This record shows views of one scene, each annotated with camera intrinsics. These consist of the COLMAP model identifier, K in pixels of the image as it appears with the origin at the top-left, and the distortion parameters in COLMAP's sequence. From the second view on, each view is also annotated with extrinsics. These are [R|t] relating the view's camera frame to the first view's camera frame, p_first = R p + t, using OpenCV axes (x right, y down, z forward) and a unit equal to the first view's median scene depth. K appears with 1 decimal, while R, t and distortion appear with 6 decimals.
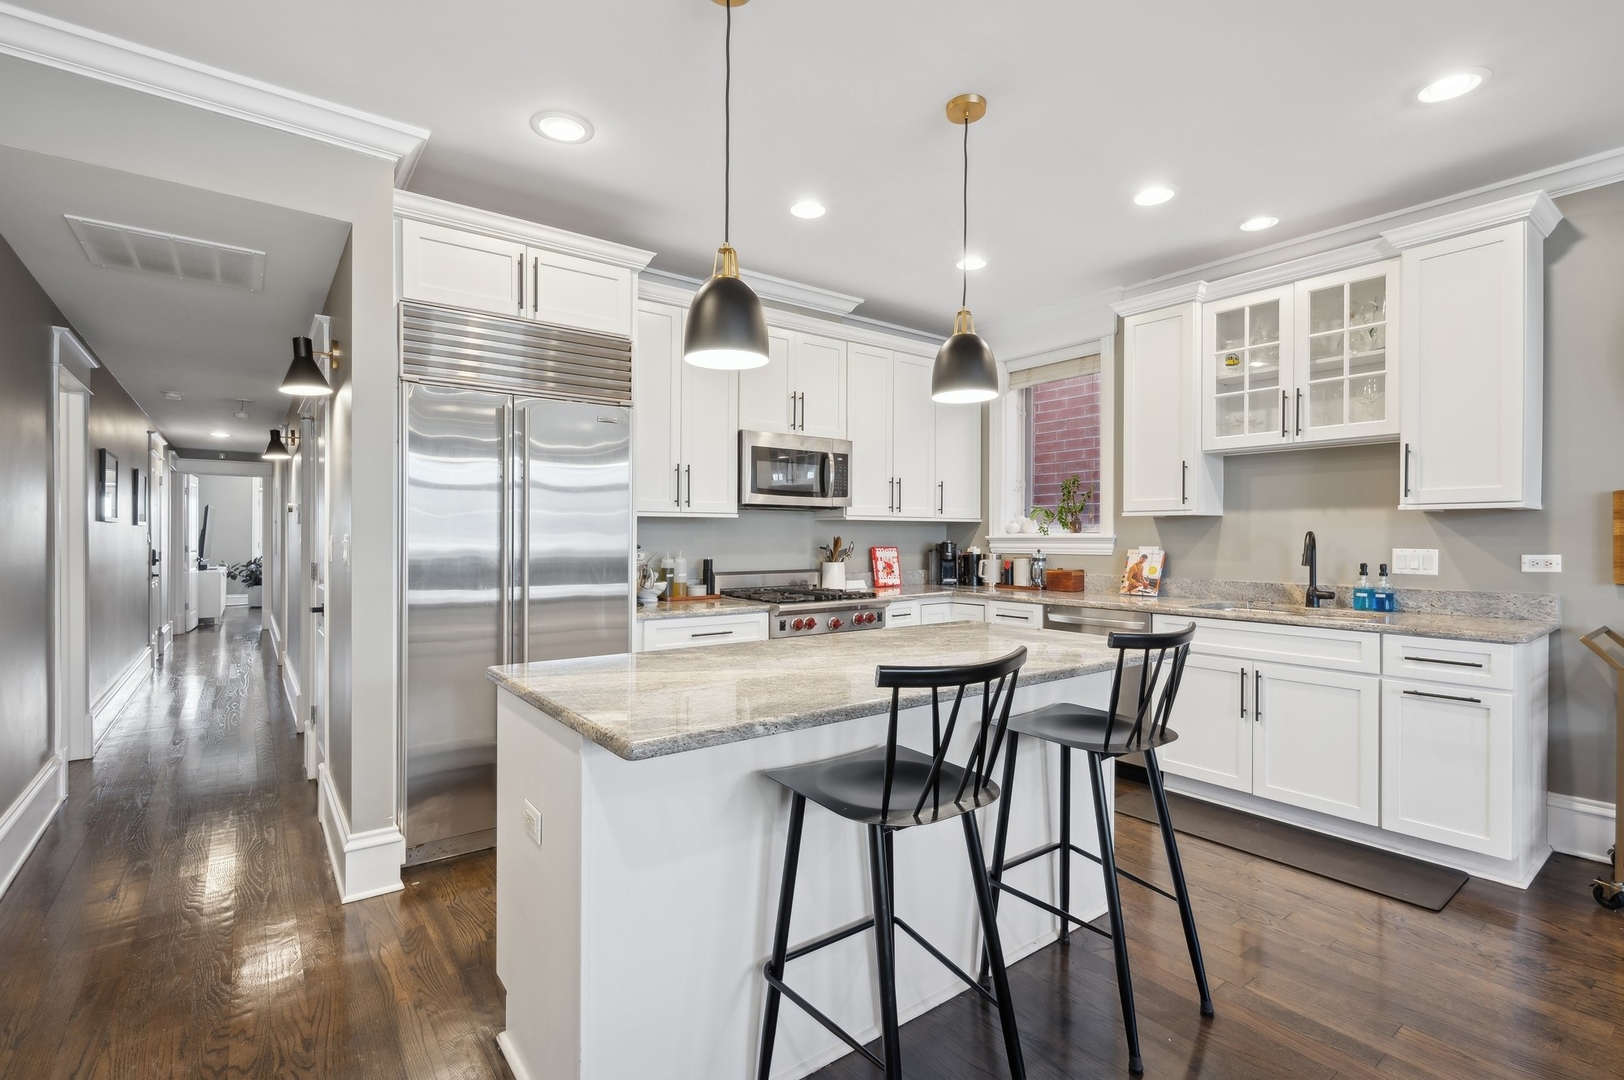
lens RADIAL K [[749.2, 0, 812.0], [0, 749.2, 540.0], [0, 0, 1]] dist [0.001074, 0.000068]
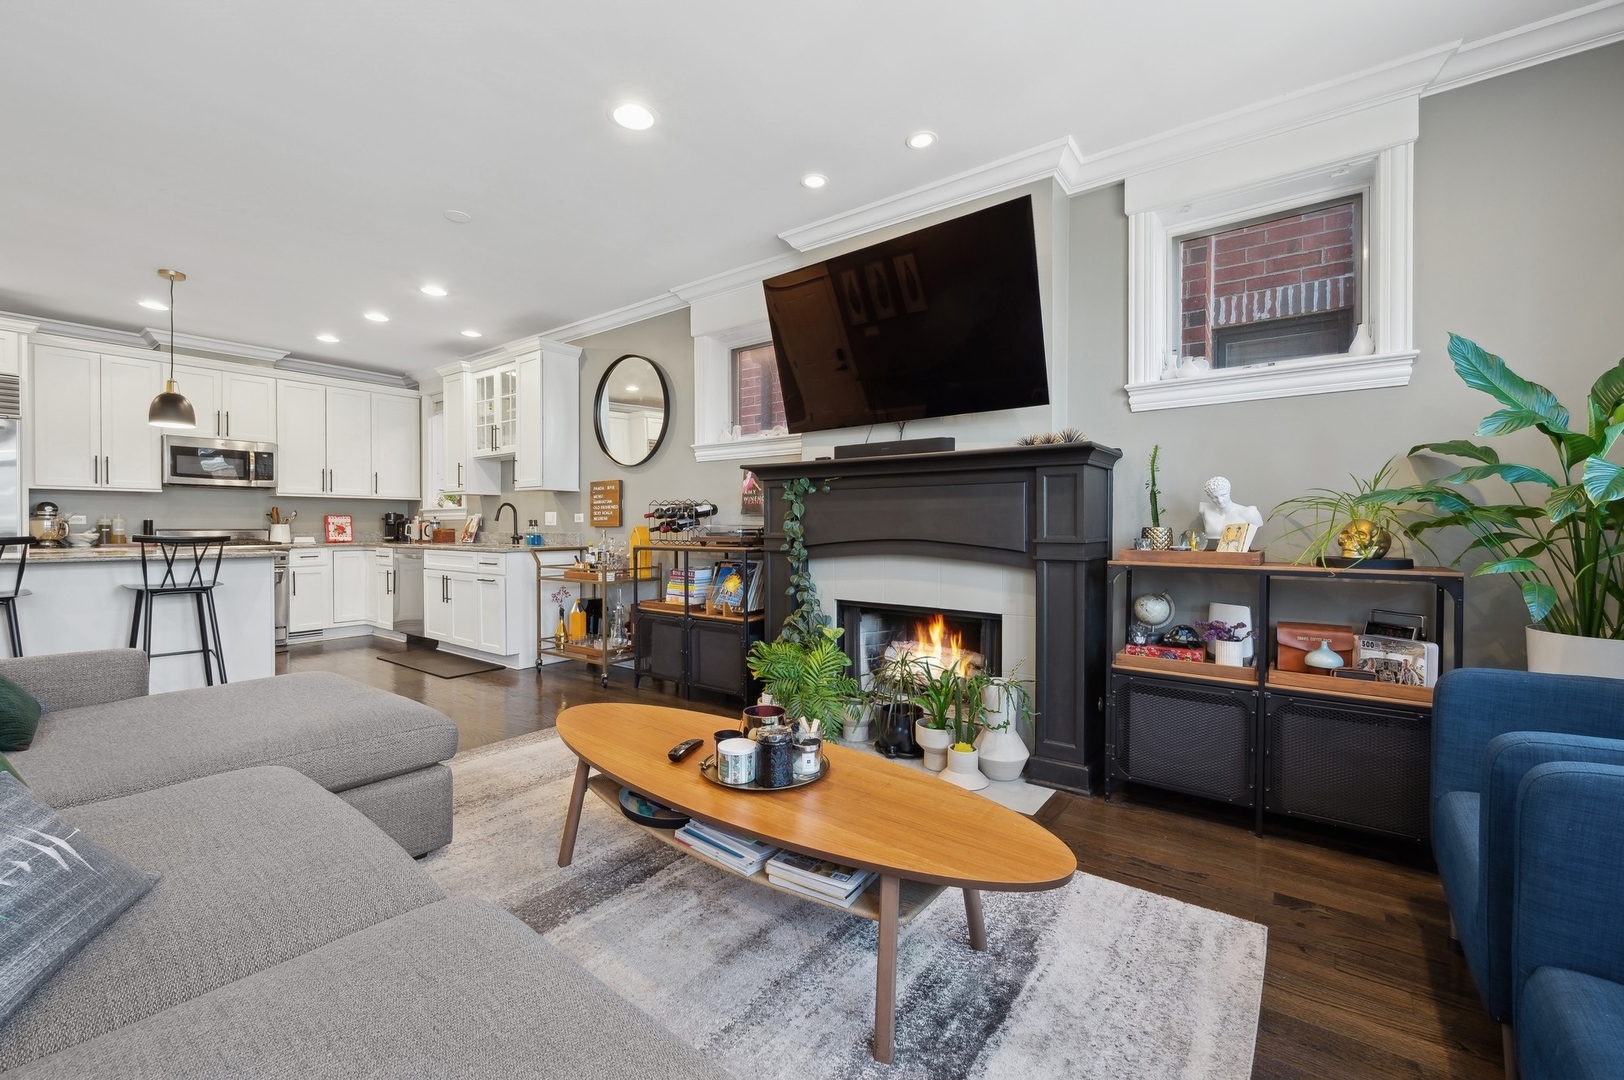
lens RADIAL K [[673.9, 0, 812.0], [0, 673.9, 540.0], [0, 0, 1]] dist [0.000143, -0.000057]
pose [[0.962679, -0.003415, 0.270623, 0.758579], [-0.000747, 0.999883, 0.015275, 0.043492], [-0.270644, -0.014907, 0.962564, -0.647816]]
